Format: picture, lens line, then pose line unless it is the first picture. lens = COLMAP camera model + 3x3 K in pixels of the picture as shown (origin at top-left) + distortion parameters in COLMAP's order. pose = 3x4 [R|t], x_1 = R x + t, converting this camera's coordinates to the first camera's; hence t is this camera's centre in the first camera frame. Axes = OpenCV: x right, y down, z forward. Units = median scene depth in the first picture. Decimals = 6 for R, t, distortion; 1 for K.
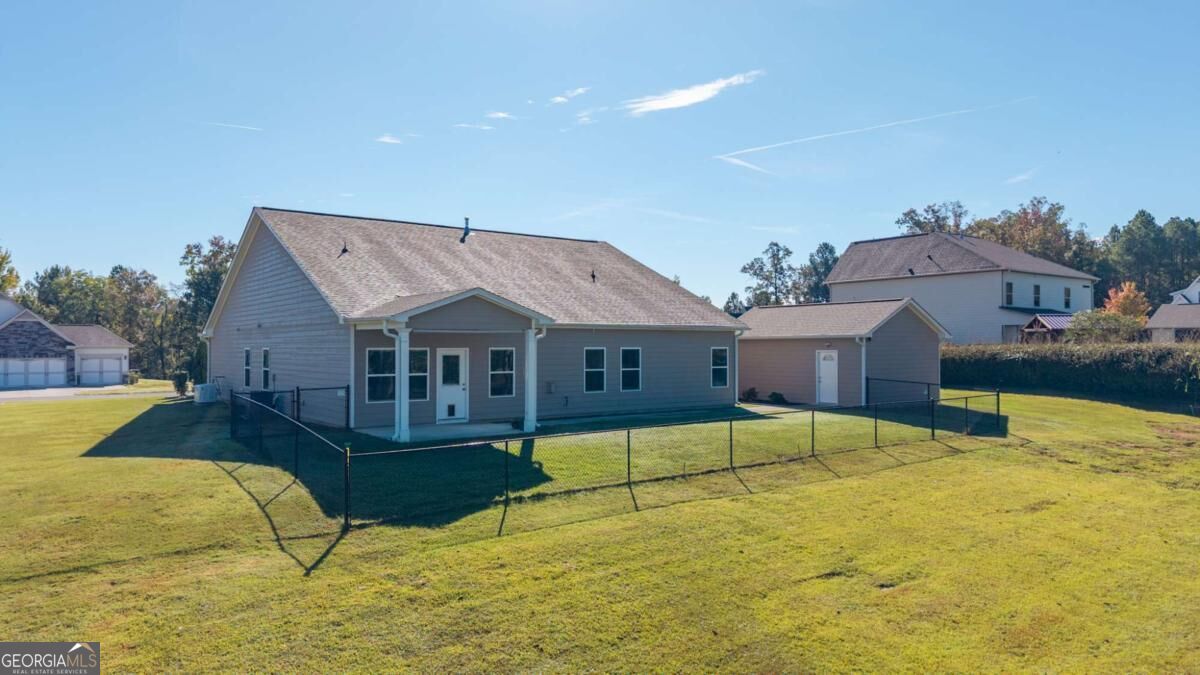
lens RADIAL K [[824.6, 0, 604.9], [0, 824.6, 344.9], [0, 0, 1]] dist [0.034335, -0.023757]
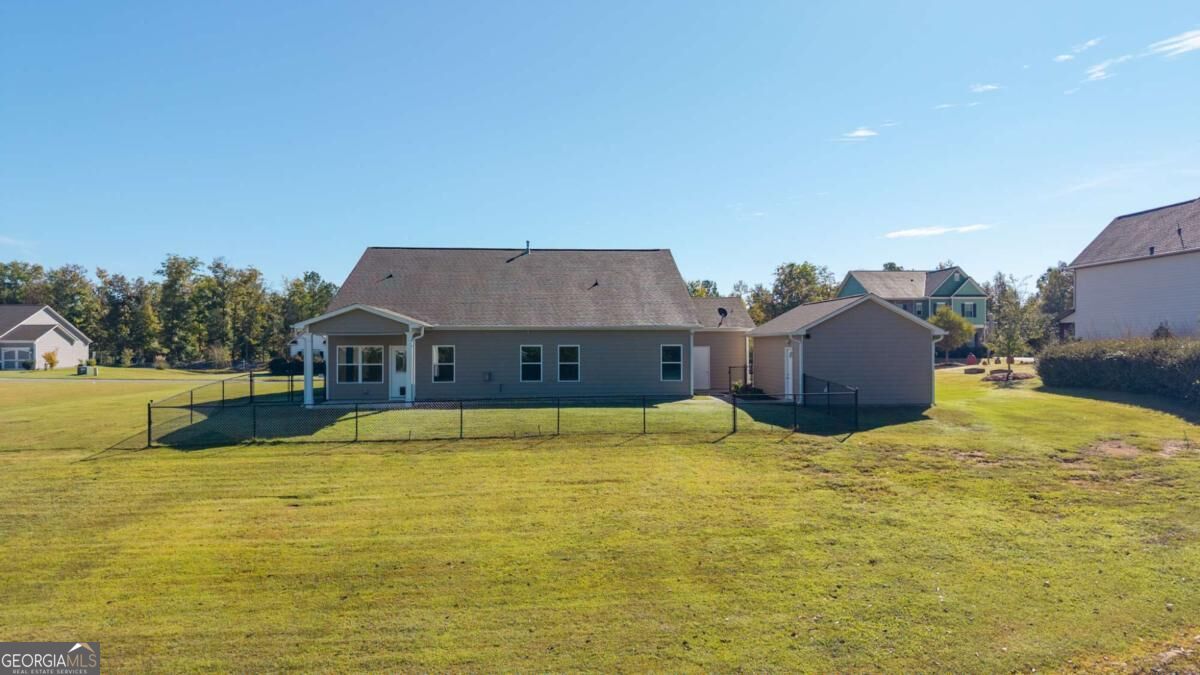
lens RADIAL K [[824.6, 0, 600.9], [0, 824.6, 337.6], [0, 0, 1]] dist [0.034335, -0.023757]
pose [[0.831753, -0.004911, -0.555123, 0.670281], [0.003233, 0.999987, -0.004001, -0.002335], [0.555136, 0.001533, 0.831758, 0.025003]]
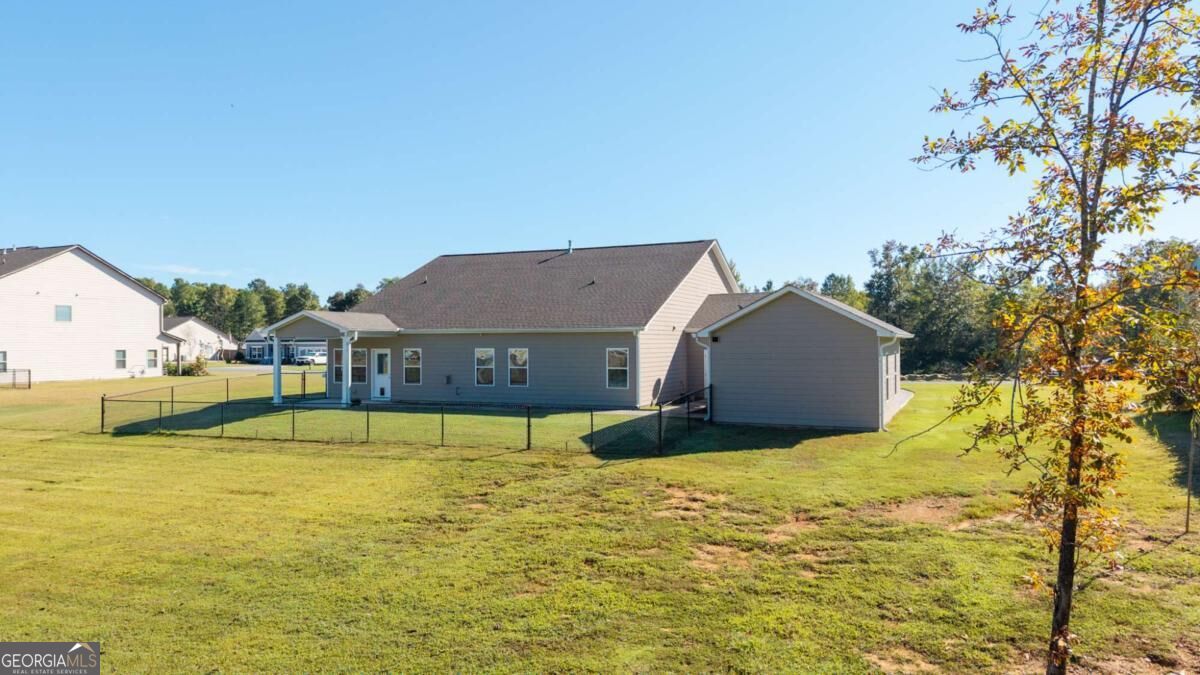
lens RADIAL K [[824.6, 0, 597.2], [0, 824.6, 339.0], [0, 0, 1]] dist [0.034335, -0.023757]
pose [[0.468343, -0.005172, -0.883532, 1.000620], [0.005438, 0.999981, -0.002971, -0.005408], [0.883530, -0.003413, 0.468362, 0.507565]]
